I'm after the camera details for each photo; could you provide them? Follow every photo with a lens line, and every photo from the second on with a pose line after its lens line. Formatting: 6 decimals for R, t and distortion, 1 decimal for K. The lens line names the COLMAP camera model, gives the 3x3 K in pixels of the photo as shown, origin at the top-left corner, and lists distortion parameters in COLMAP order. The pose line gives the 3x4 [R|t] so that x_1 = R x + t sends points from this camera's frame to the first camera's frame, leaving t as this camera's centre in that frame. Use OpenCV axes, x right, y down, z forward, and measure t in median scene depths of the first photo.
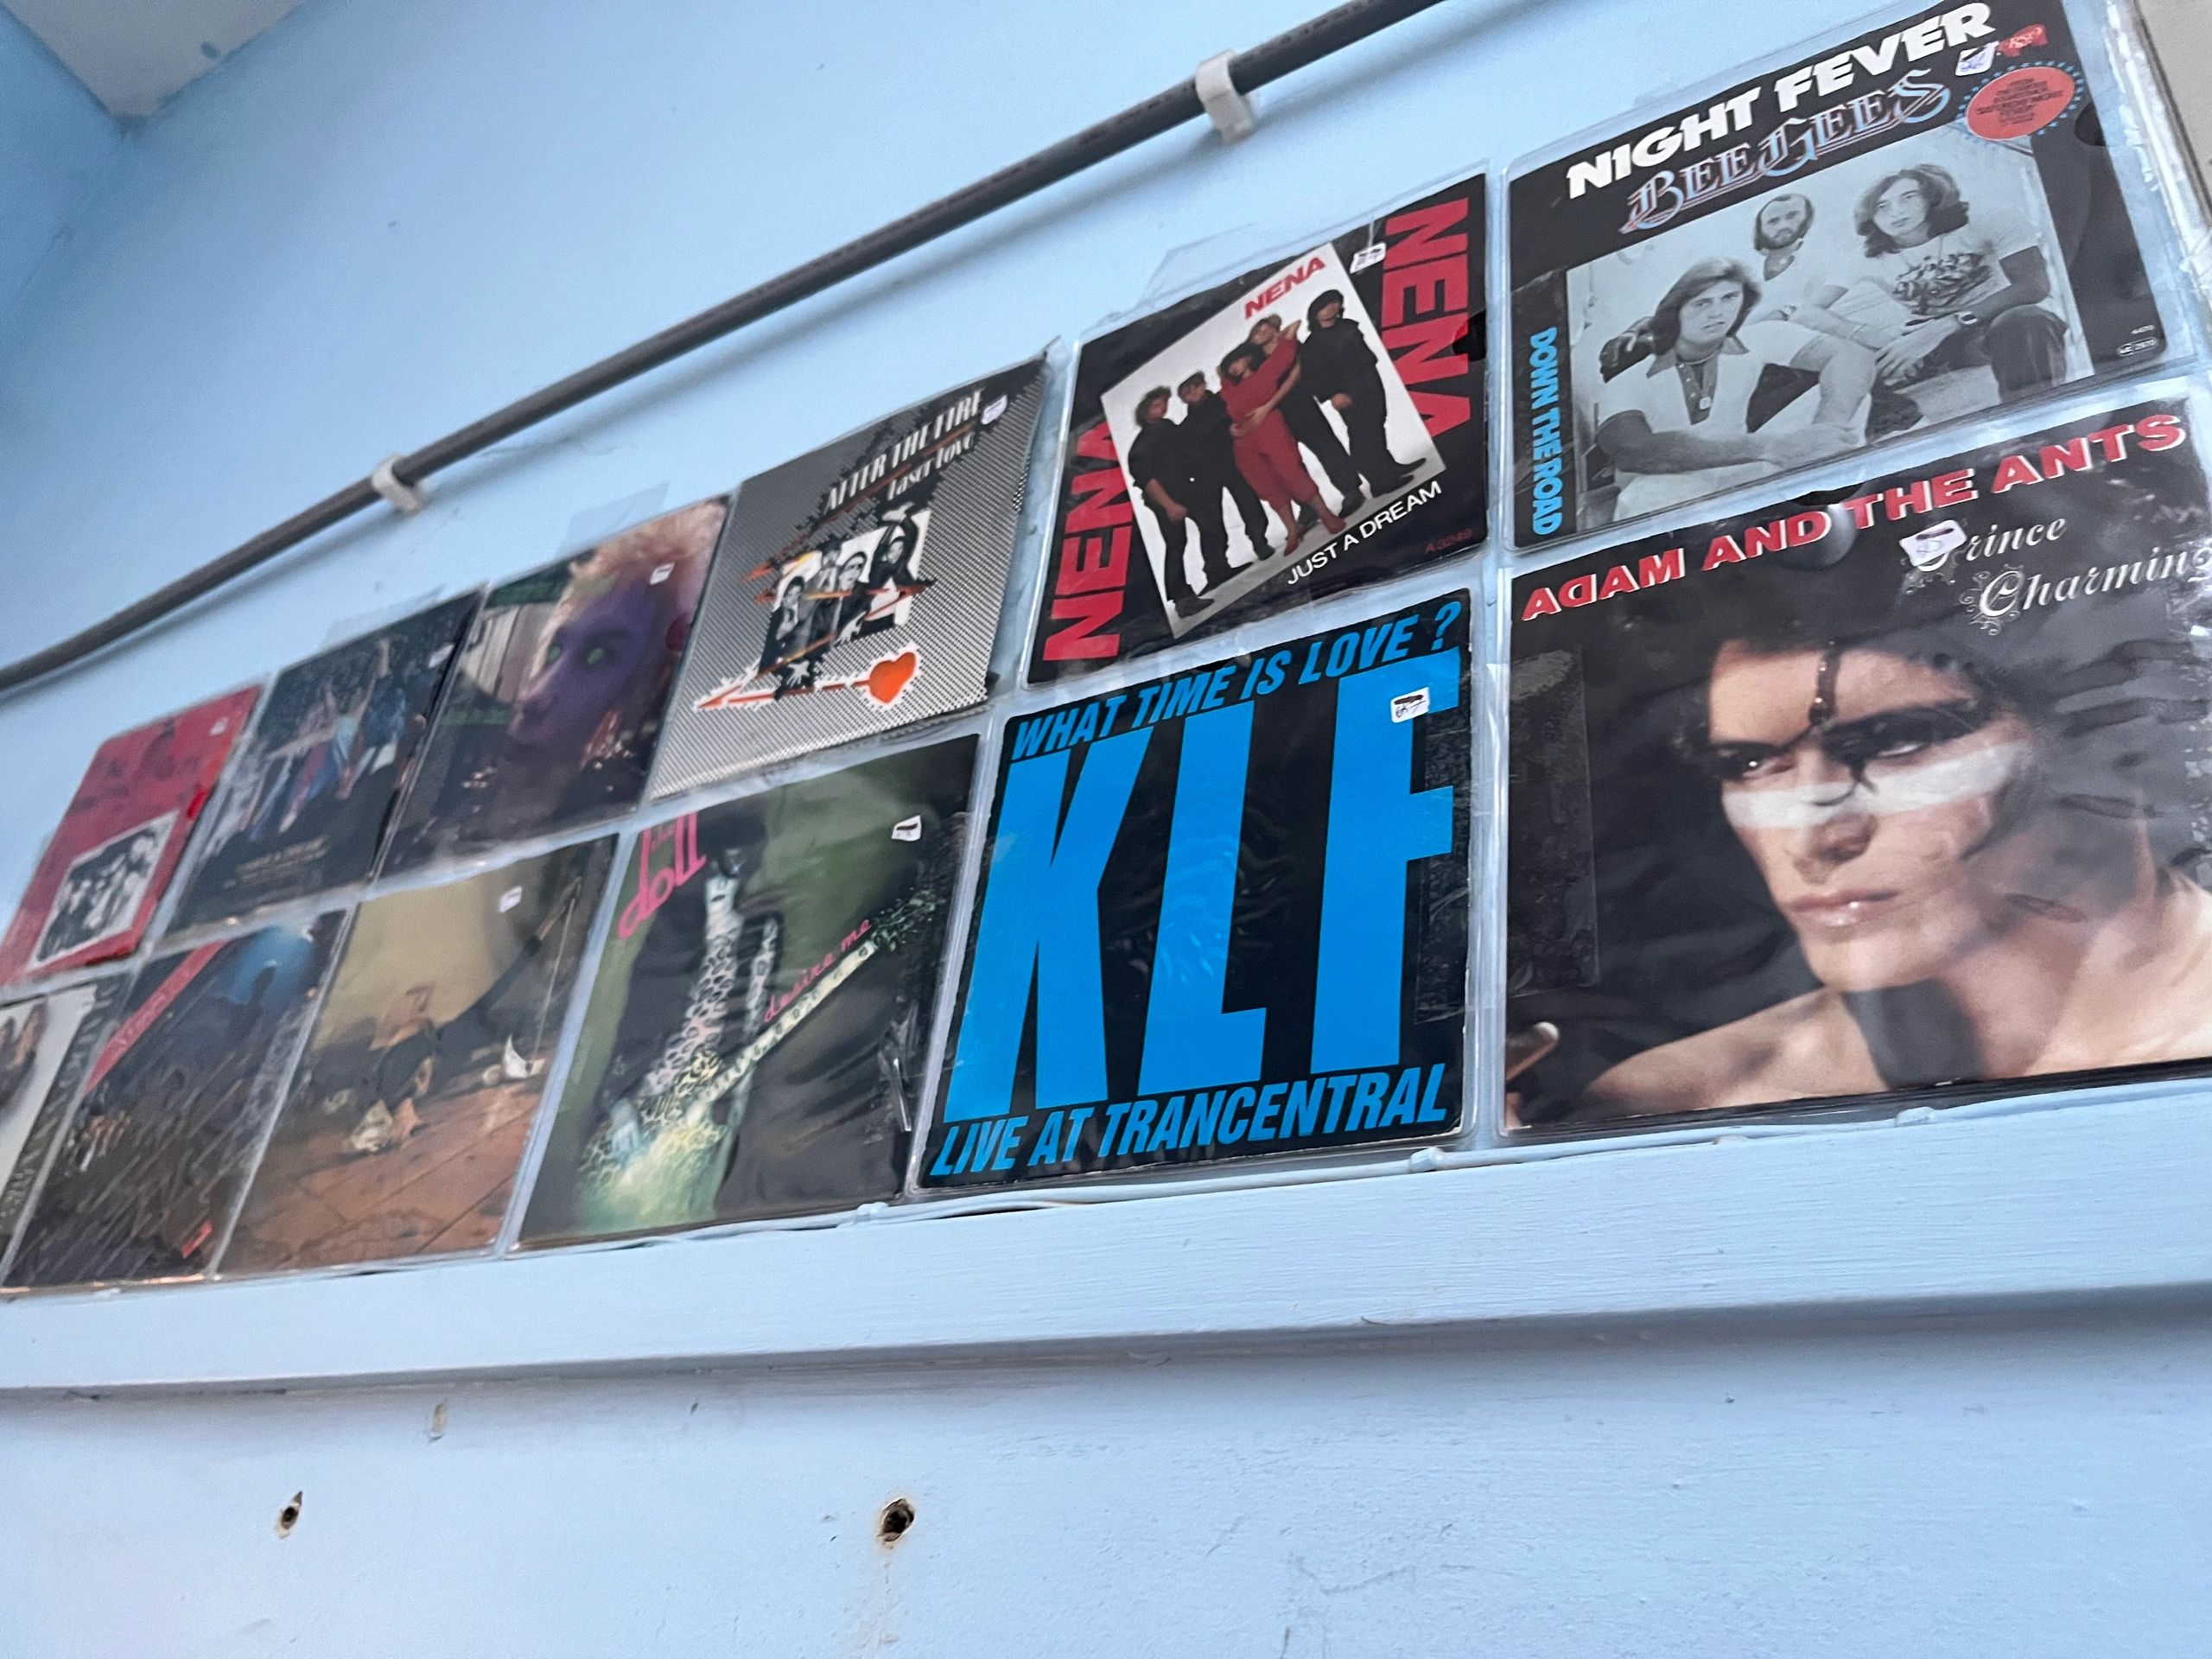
lens RADIAL K [[1701.6, 0, 1106.0], [0, 1701.6, 829.5], [0, 0, 1]] dist [0.047839, -0.067373]
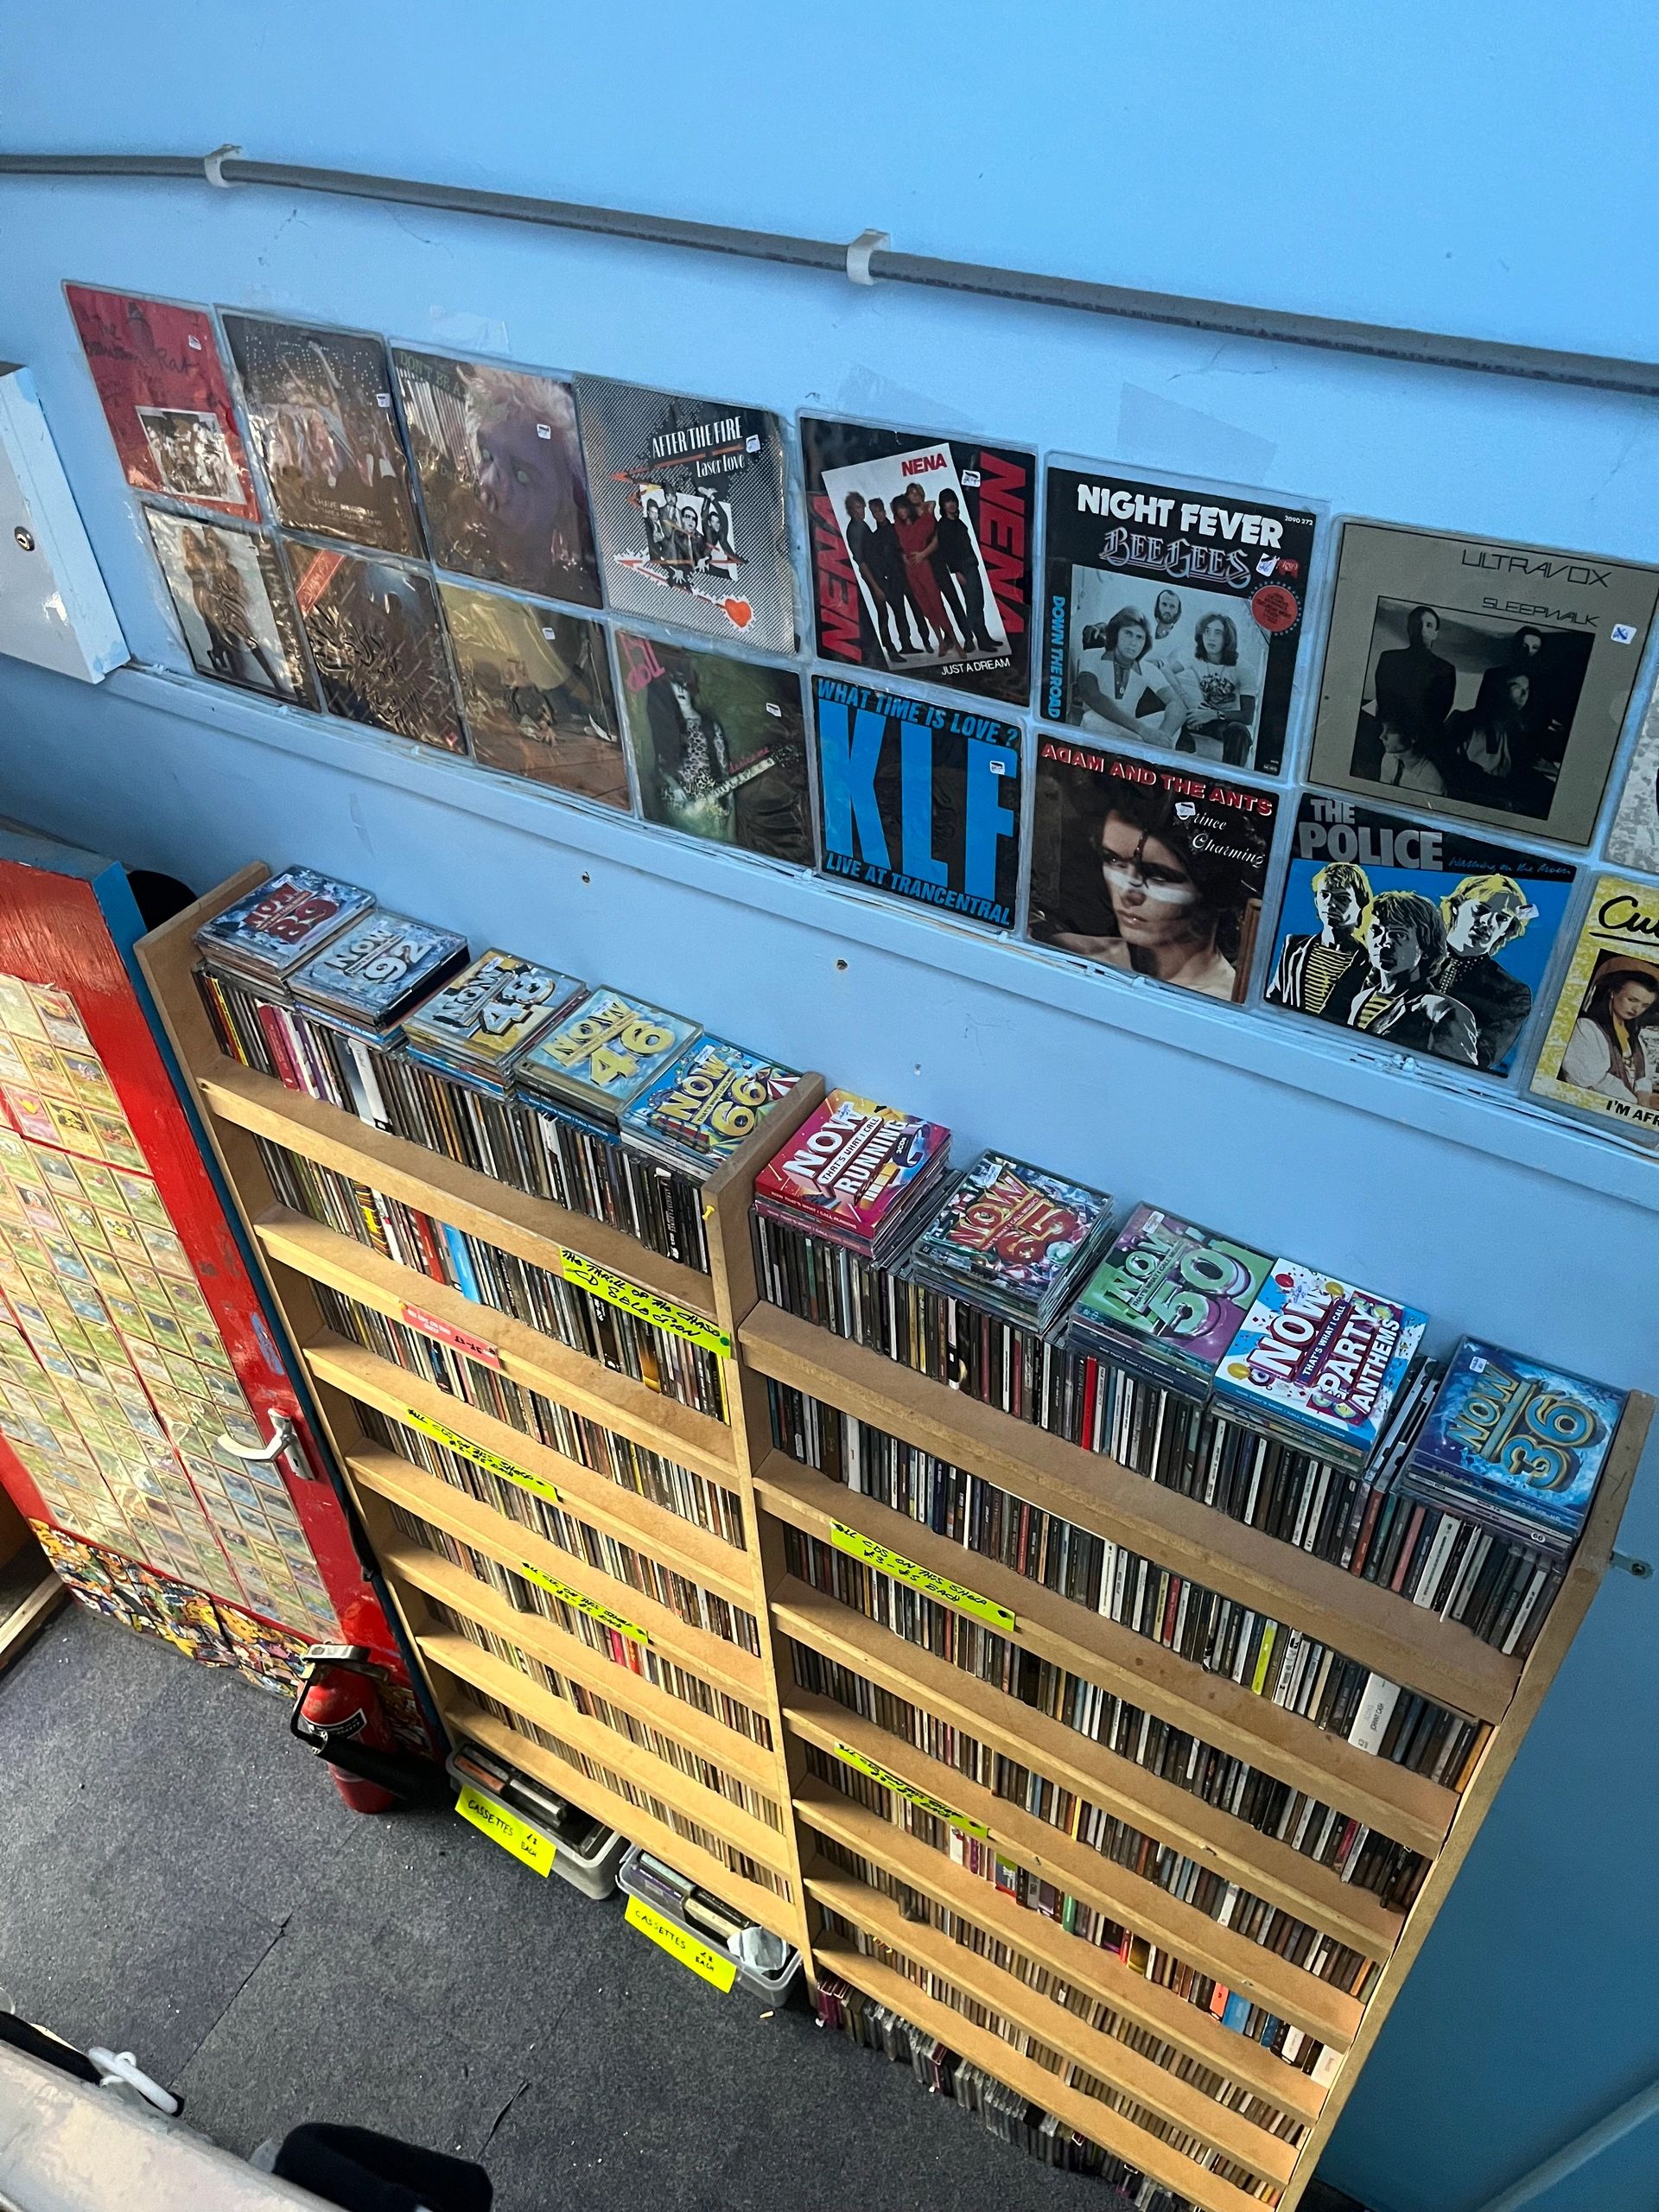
lens RADIAL K [[1701.6, 0, 829.5], [0, 1701.6, 1106.0], [0, 0, 1]] dist [0.047839, -0.067373]
pose [[0.985708, -0.128528, -0.108908, 0.132253], [0.140768, 0.273247, 0.951588, -2.050154], [-0.092547, -0.953319, 0.287434, -0.111279]]
